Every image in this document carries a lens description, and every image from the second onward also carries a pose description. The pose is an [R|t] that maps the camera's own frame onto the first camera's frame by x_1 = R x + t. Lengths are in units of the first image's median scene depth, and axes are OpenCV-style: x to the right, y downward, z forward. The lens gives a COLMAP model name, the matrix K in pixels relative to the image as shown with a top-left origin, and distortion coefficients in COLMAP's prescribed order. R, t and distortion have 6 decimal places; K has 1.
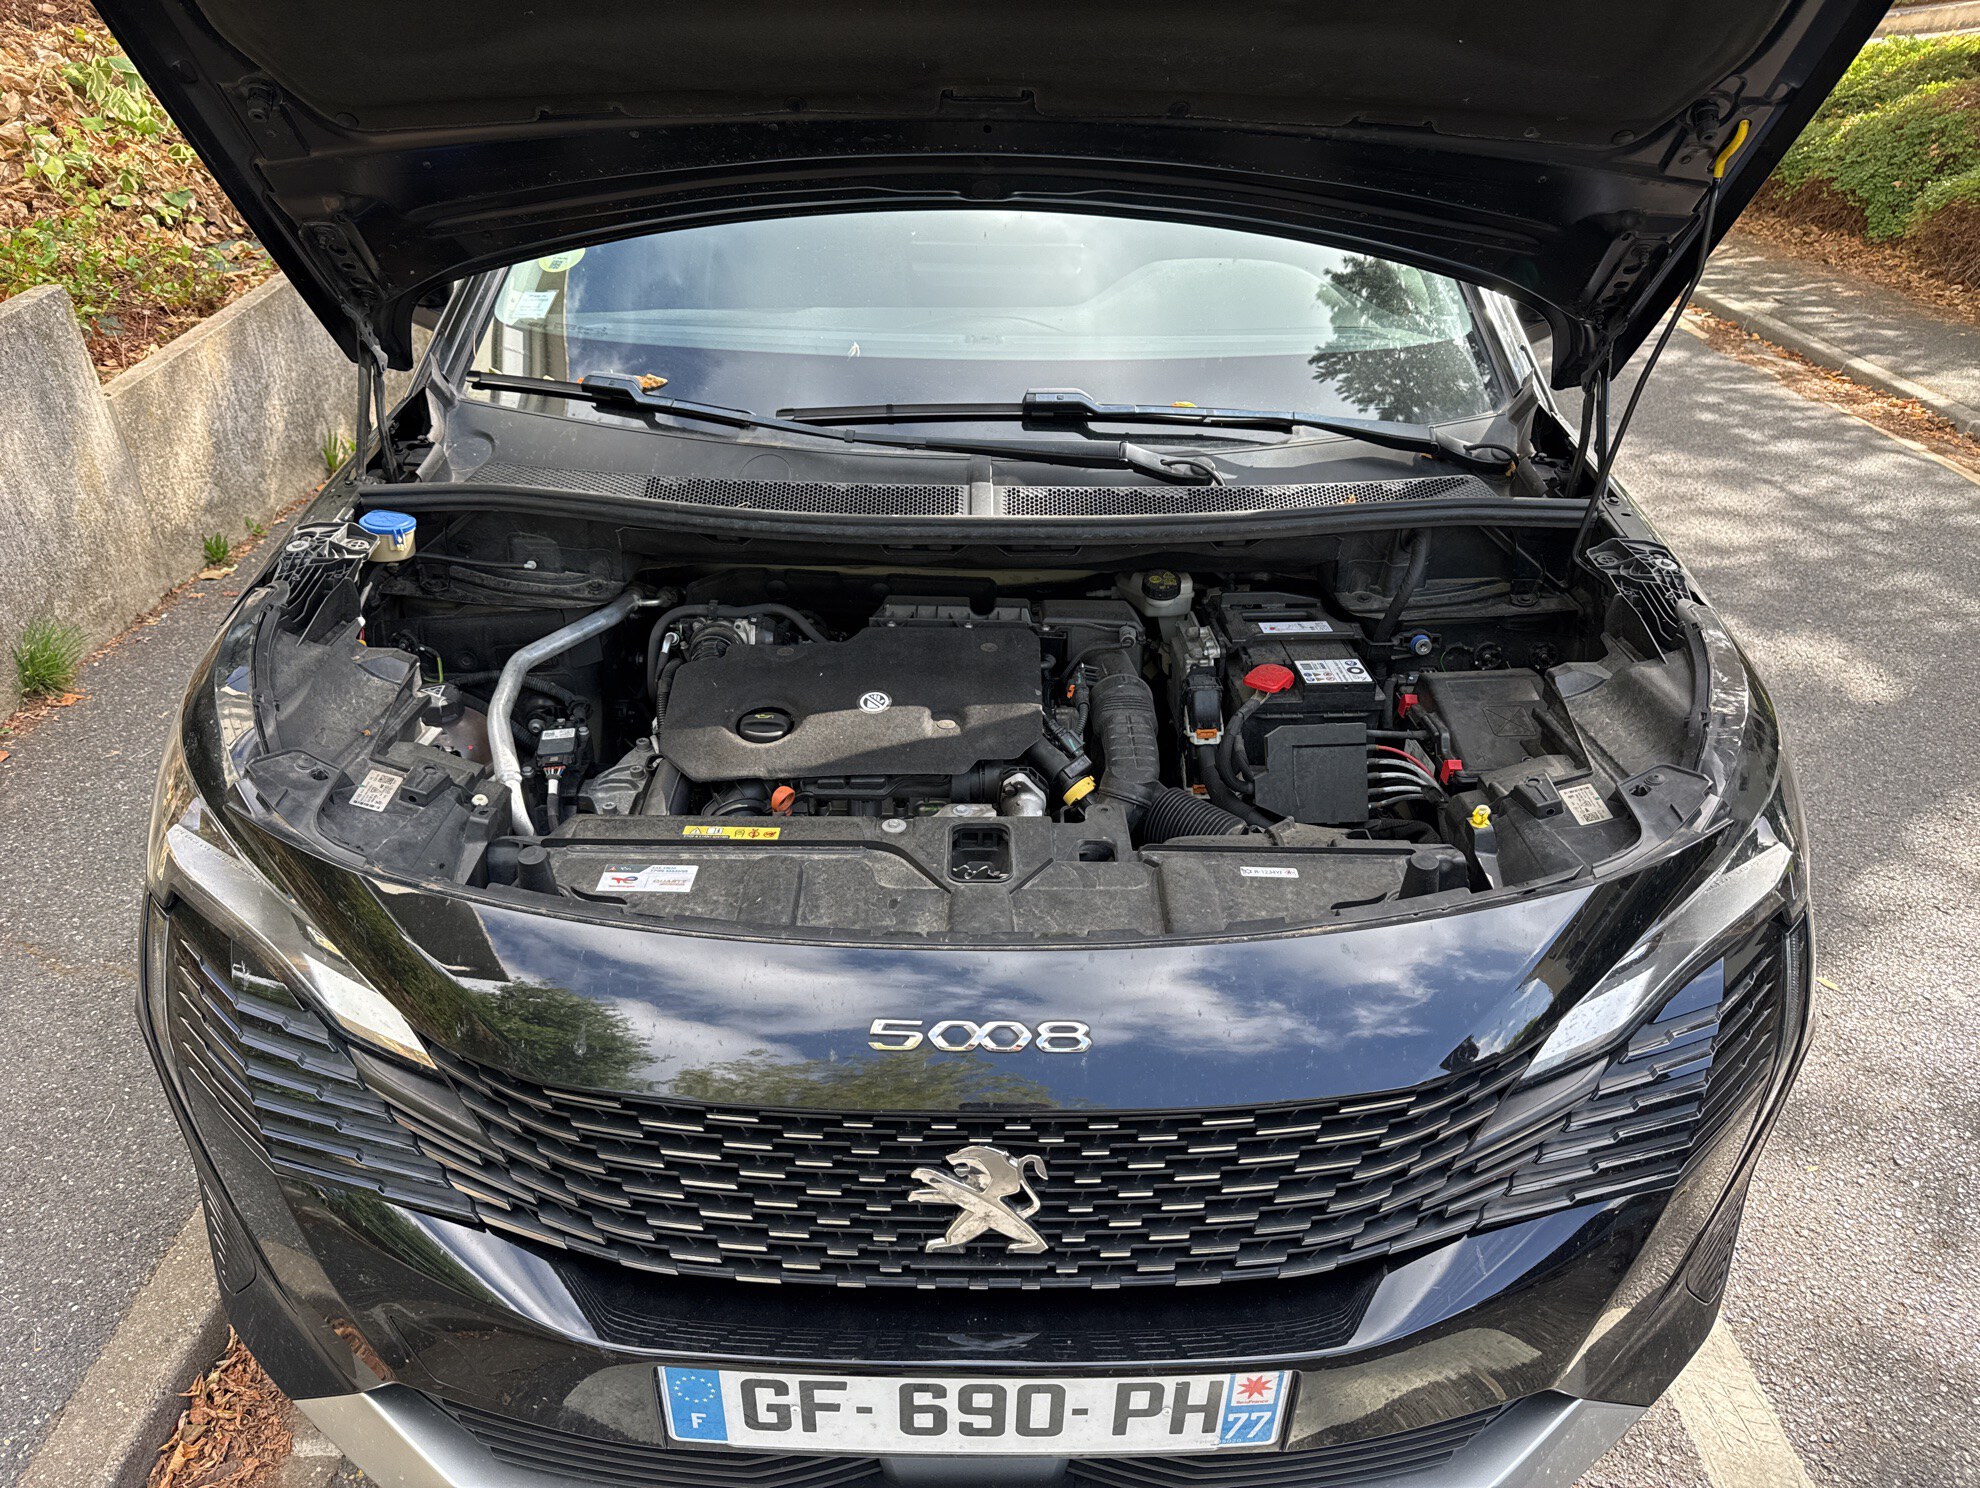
lens RADIAL K [[1370.3, 0, 992.2], [0, 1370.3, 749.3], [0, 0, 1]] dist [-0.011910, 0.004920]
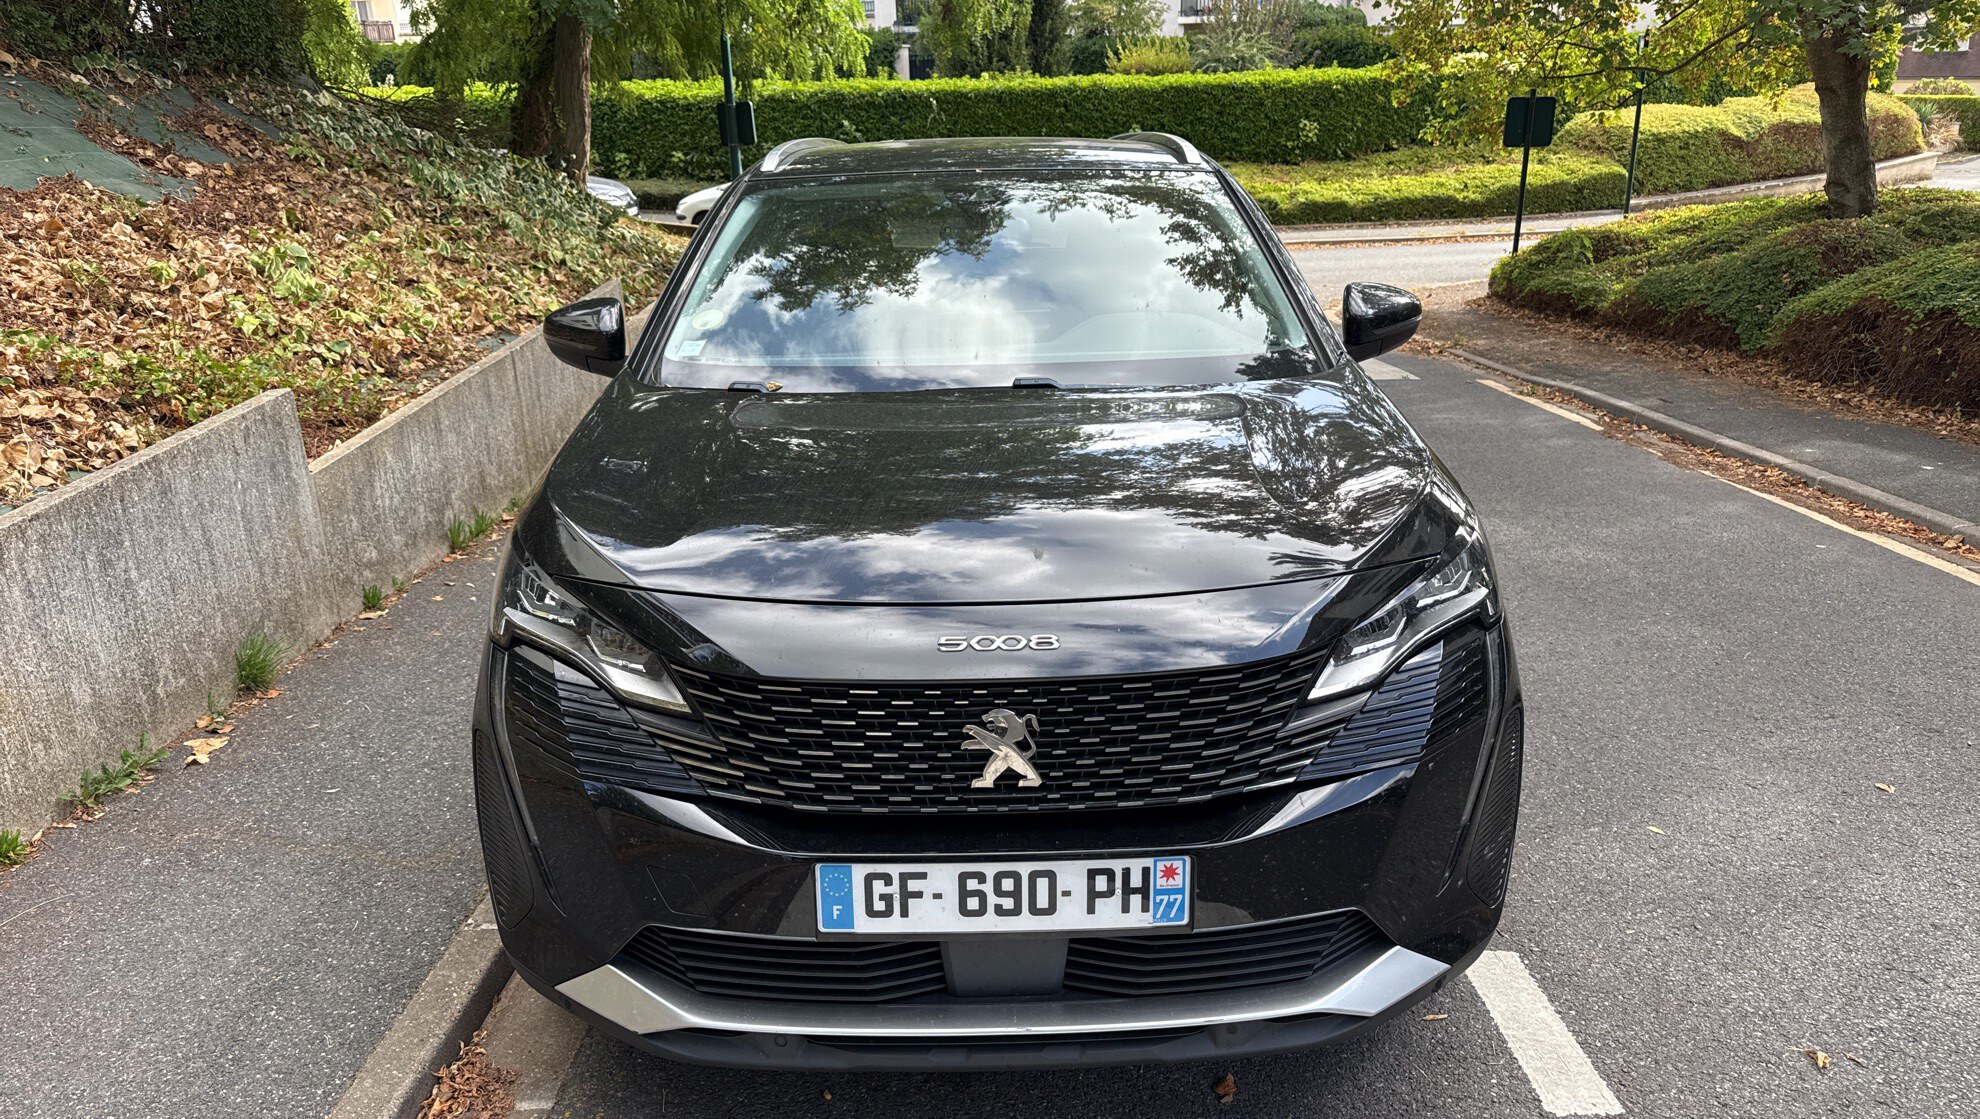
lens RADIAL K [[1320.3, 0, 991.5], [0, 1320.3, 562.8], [0, 0, 1]] dist [0.018980, -0.025102]
pose [[0.999431, -0.033712, -0.000523, -0.012551], [0.032664, 0.971985, -0.232762, 0.454921], [0.008355, 0.232612, 0.972534, -0.652464]]
